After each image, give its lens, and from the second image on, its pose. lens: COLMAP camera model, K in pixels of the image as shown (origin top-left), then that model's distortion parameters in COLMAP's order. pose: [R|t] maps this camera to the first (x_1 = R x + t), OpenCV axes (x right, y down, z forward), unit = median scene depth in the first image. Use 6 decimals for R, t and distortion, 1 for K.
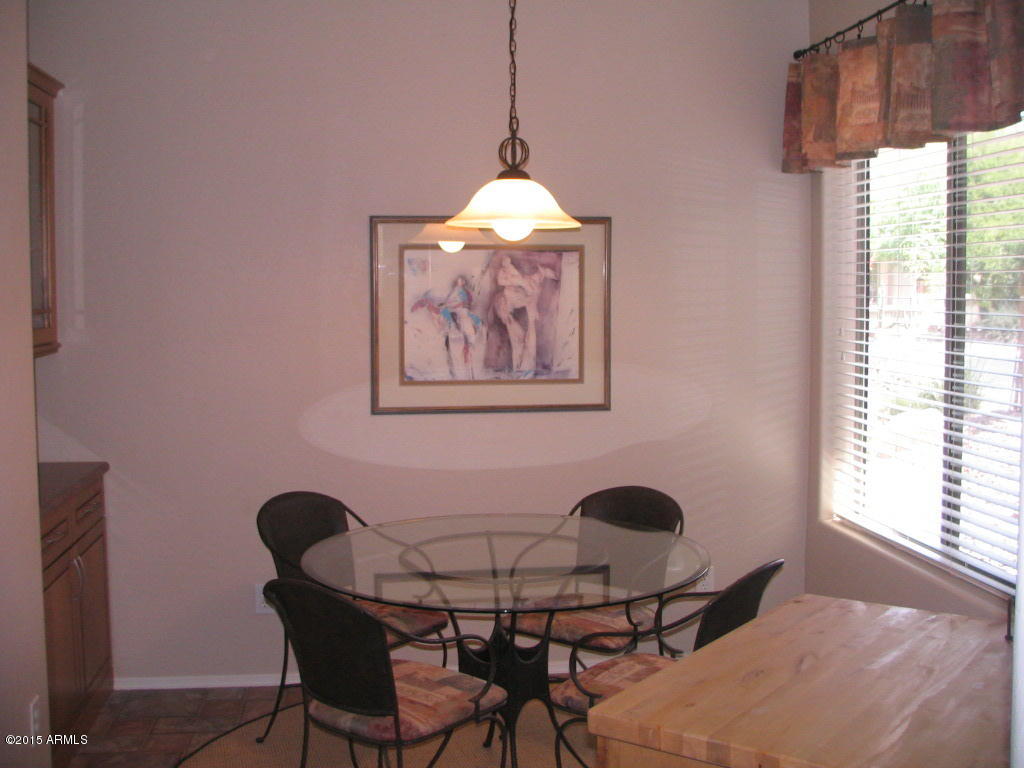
lens RADIAL K [[1100.4, 0, 509.0], [0, 1100.4, 380.4], [0, 0, 1]] dist [-0.167619, 0.000000]
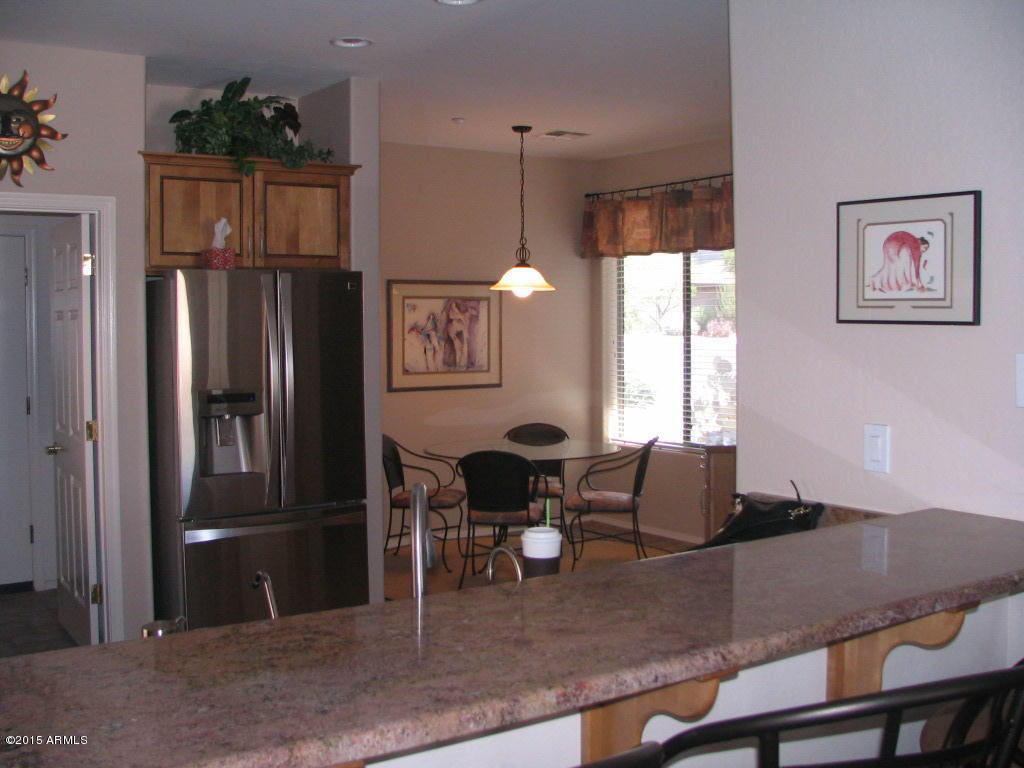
lens RADIAL K [[1100.4, 0, 510.0], [0, 1100.4, 376.6], [0, 0, 1]] dist [-0.167619, 0.000000]
pose [[0.890259, -0.024264, 0.454808, -0.745974], [0.042413, 0.998657, -0.029742, 0.066596], [-0.453476, 0.045768, 0.890093, -0.650392]]
